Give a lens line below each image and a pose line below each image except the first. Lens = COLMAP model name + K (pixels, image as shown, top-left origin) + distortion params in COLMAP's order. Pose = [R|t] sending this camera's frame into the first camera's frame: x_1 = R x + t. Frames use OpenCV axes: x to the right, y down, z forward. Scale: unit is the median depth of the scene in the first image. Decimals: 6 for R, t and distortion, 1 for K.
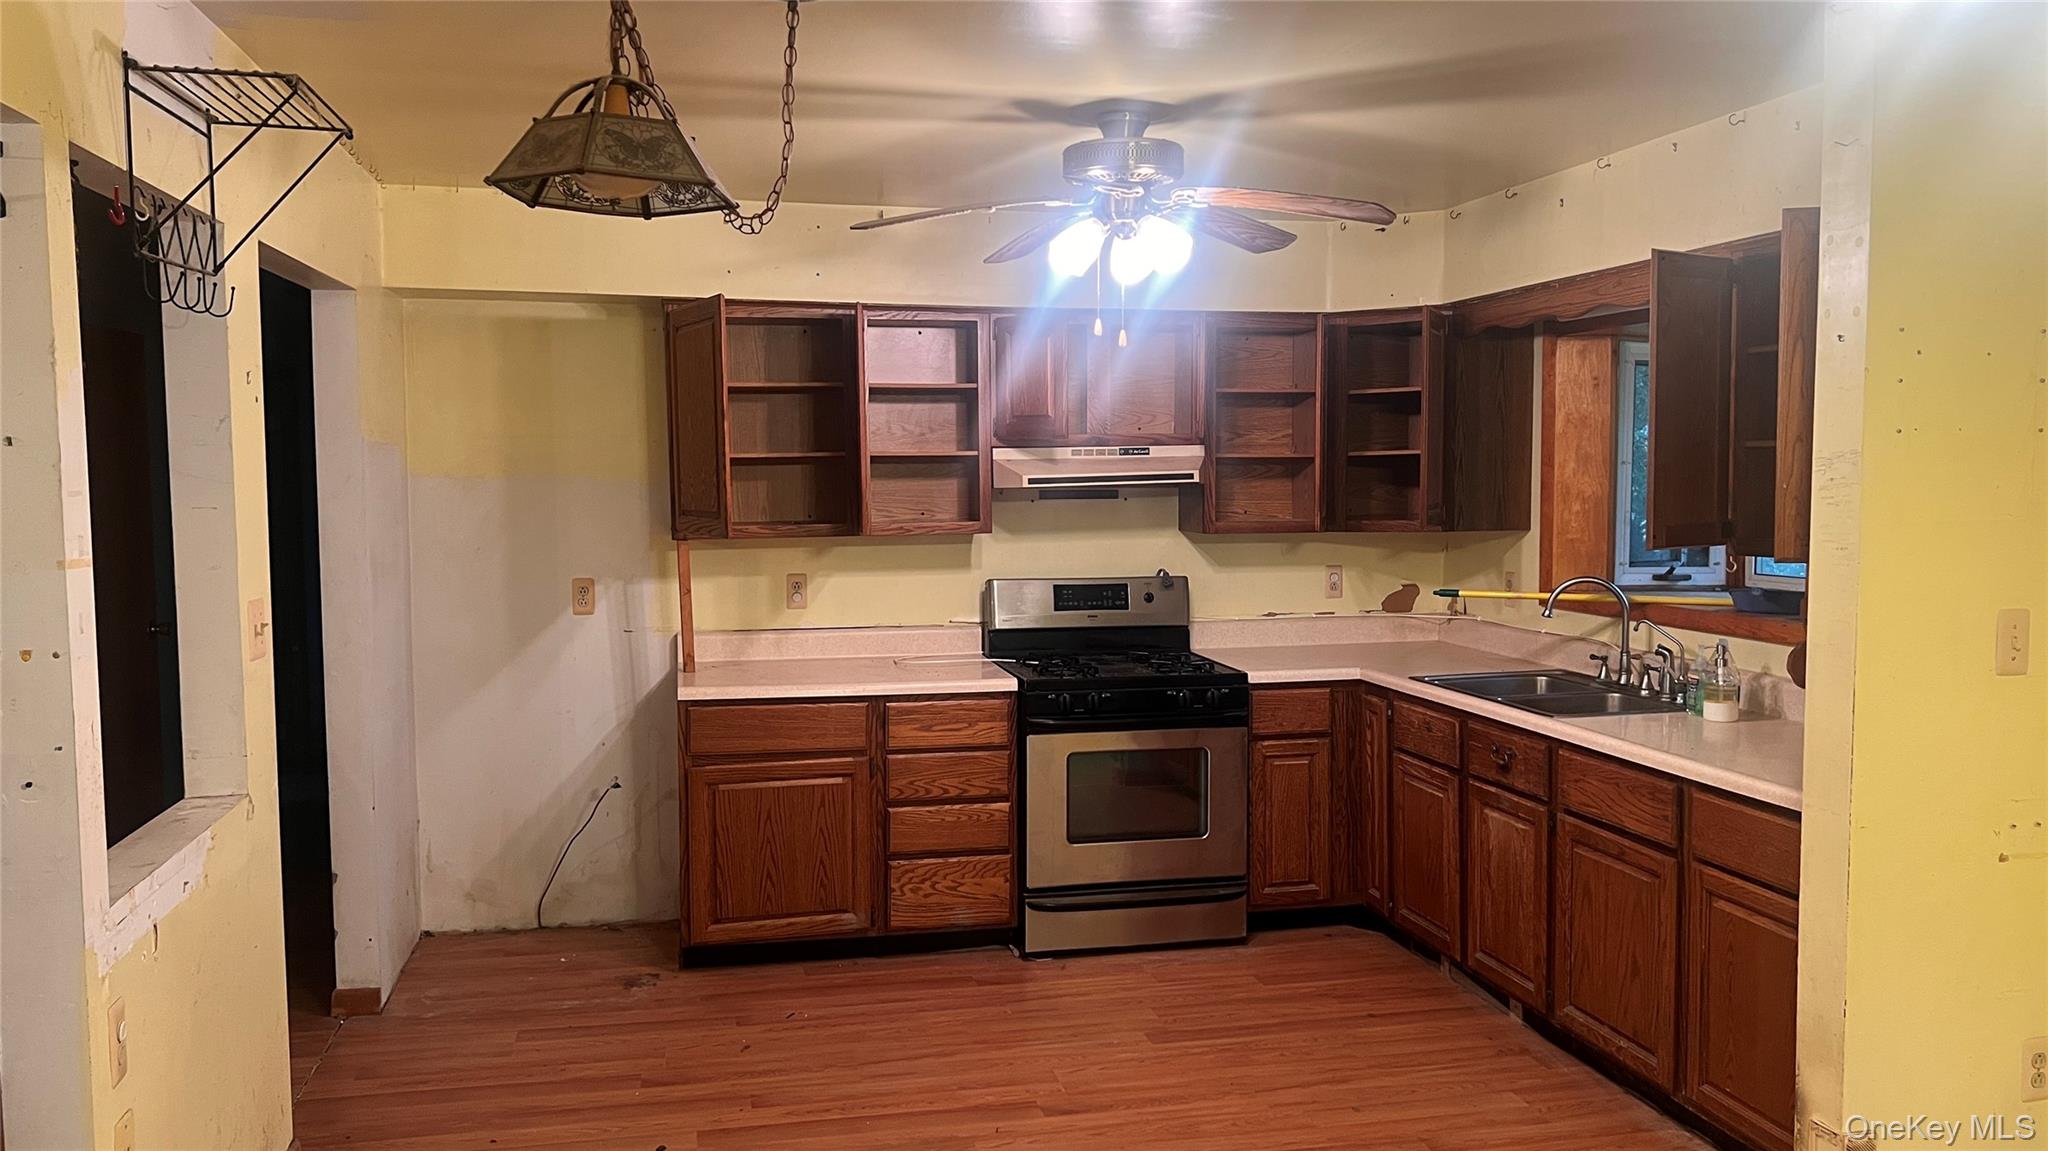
lens RADIAL K [[1542.9, 0, 1010.5], [0, 1542.9, 573.5], [0, 0, 1]] dist [0.062501, -0.067767]
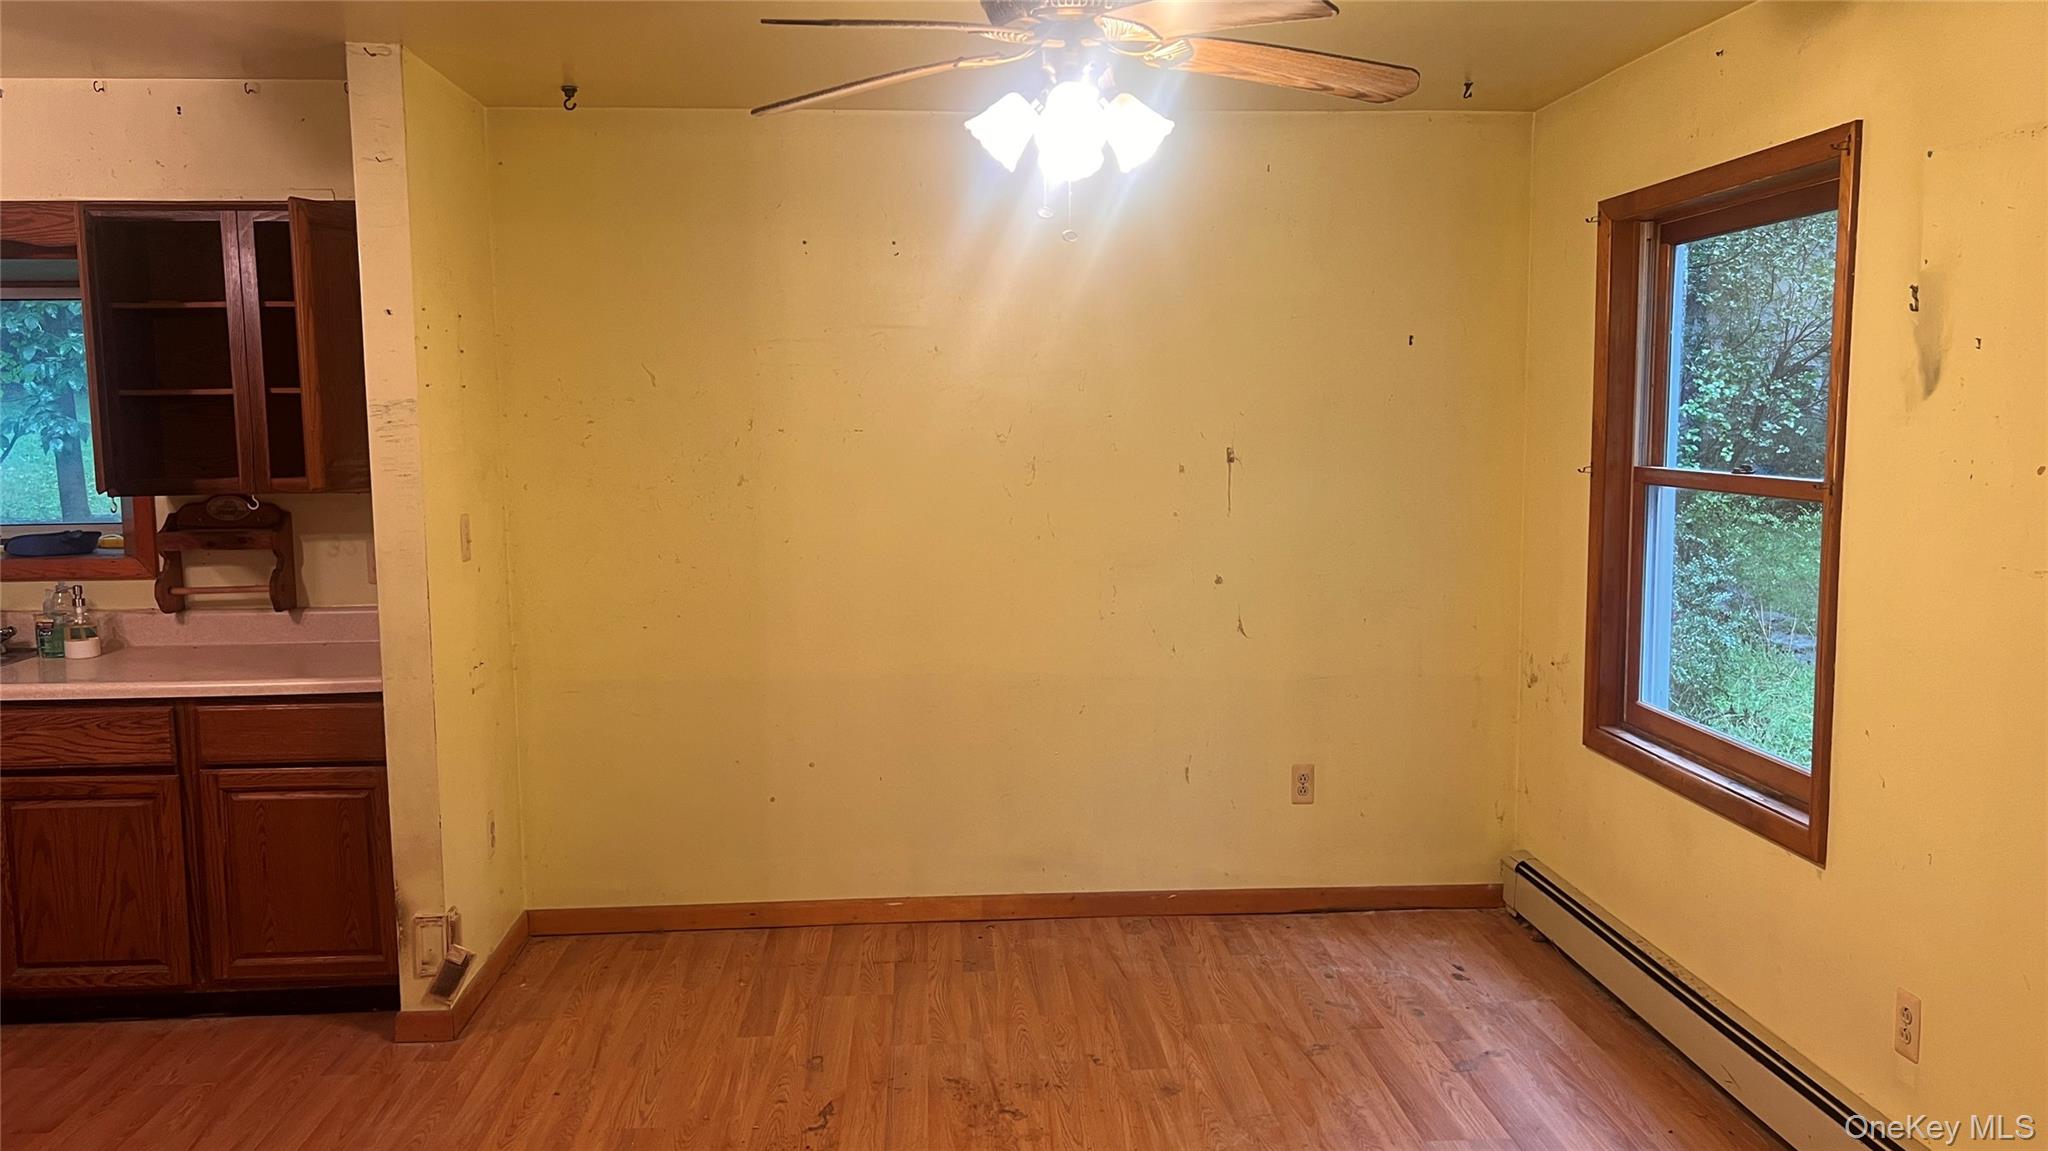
lens RADIAL K [[1542.9, 0, 1029.6], [0, 1542.9, 582.6], [0, 0, 1]] dist [0.062501, -0.067767]
pose [[0.144306, -0.106536, 0.983781, -0.415749], [0.074853, 0.992514, 0.096502, -0.008135], [-0.986698, 0.059713, 0.151200, 0.181388]]
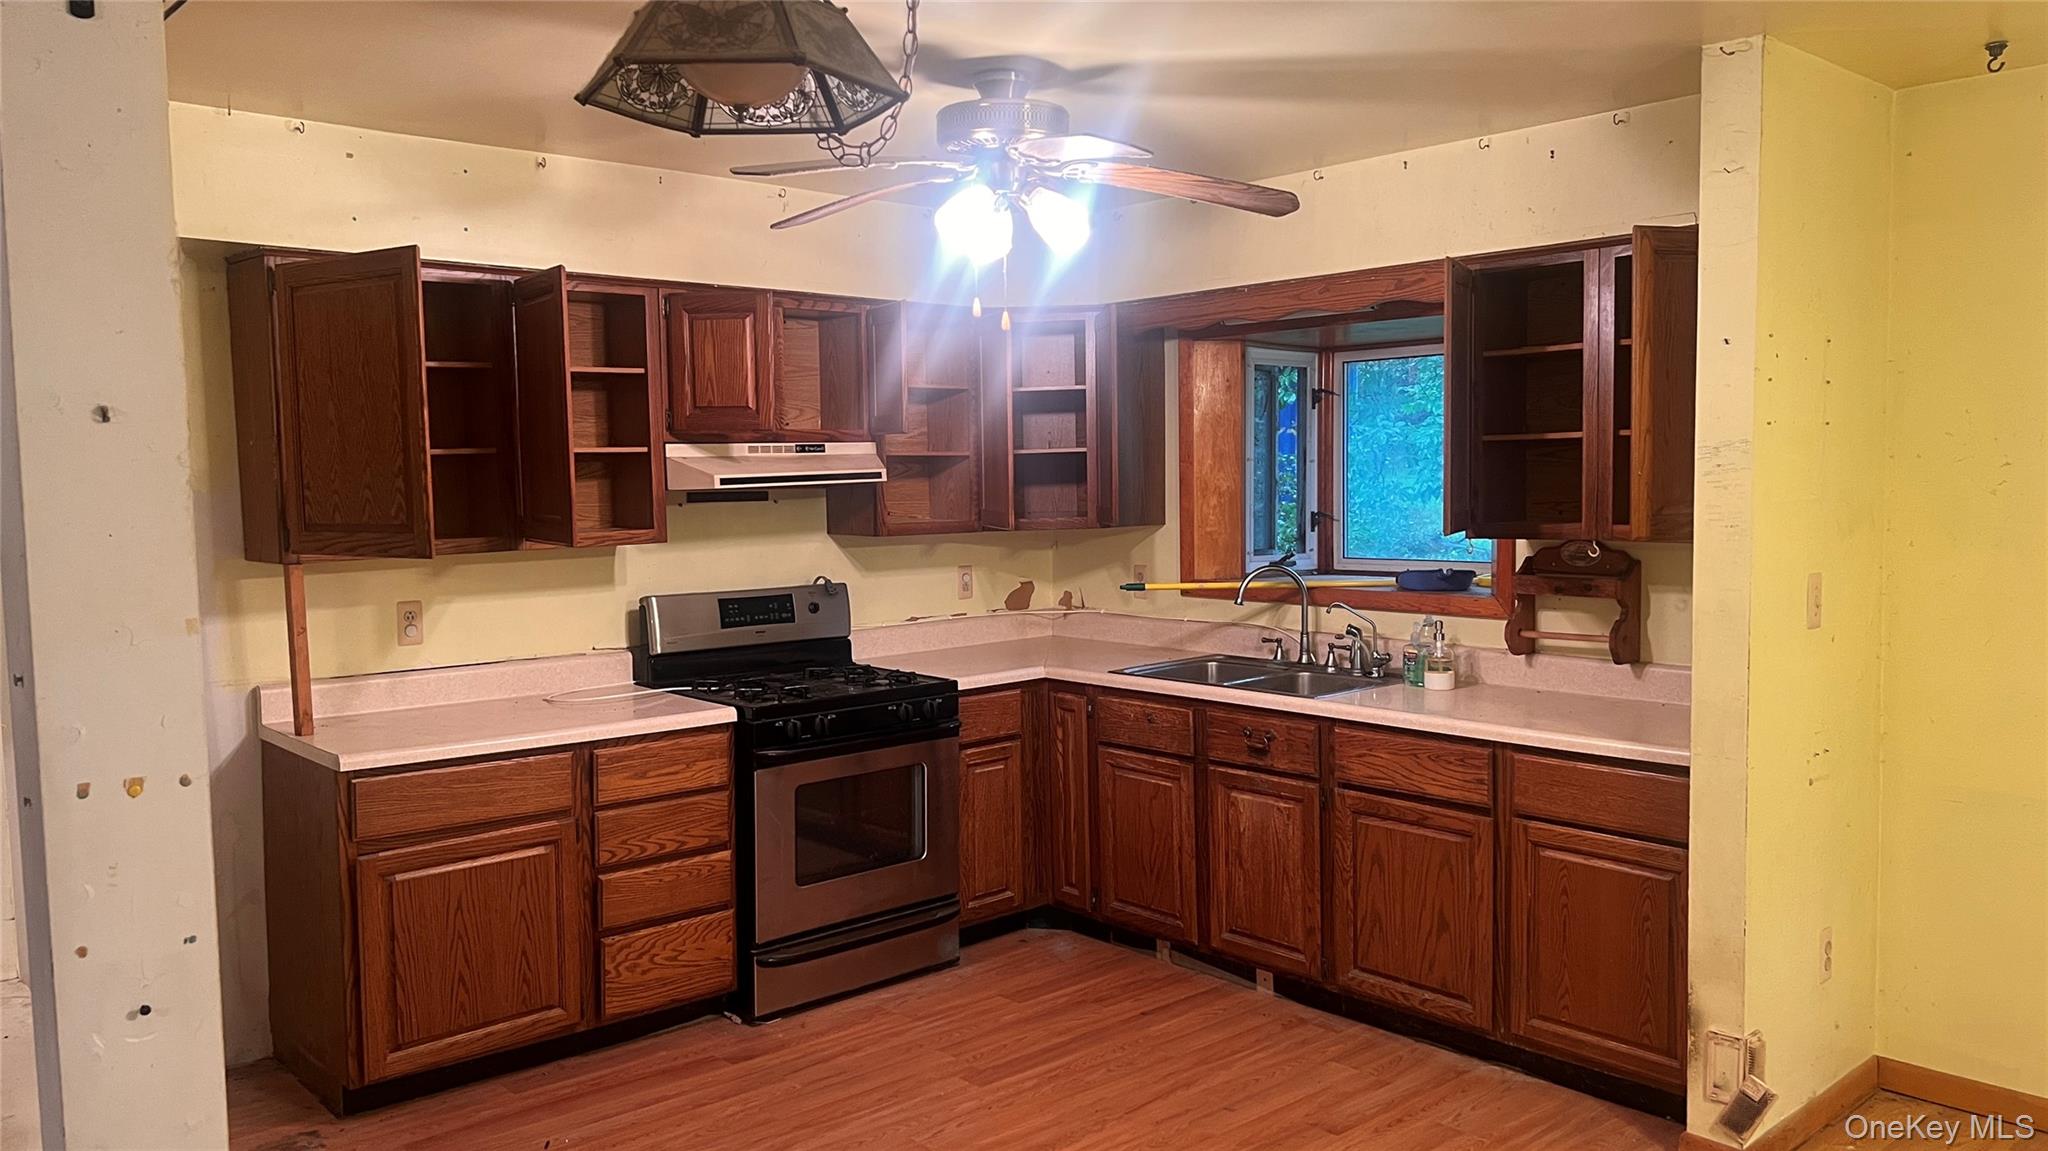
lens RADIAL K [[1542.9, 0, 1006.9], [0, 1542.9, 575.5], [0, 0, 1]] dist [0.062501, -0.067767]
pose [[0.872029, -0.041858, 0.487661, -0.298071], [0.043051, 0.999034, 0.008767, -0.007841], [-0.487557, 0.013349, 0.872989, 0.162338]]
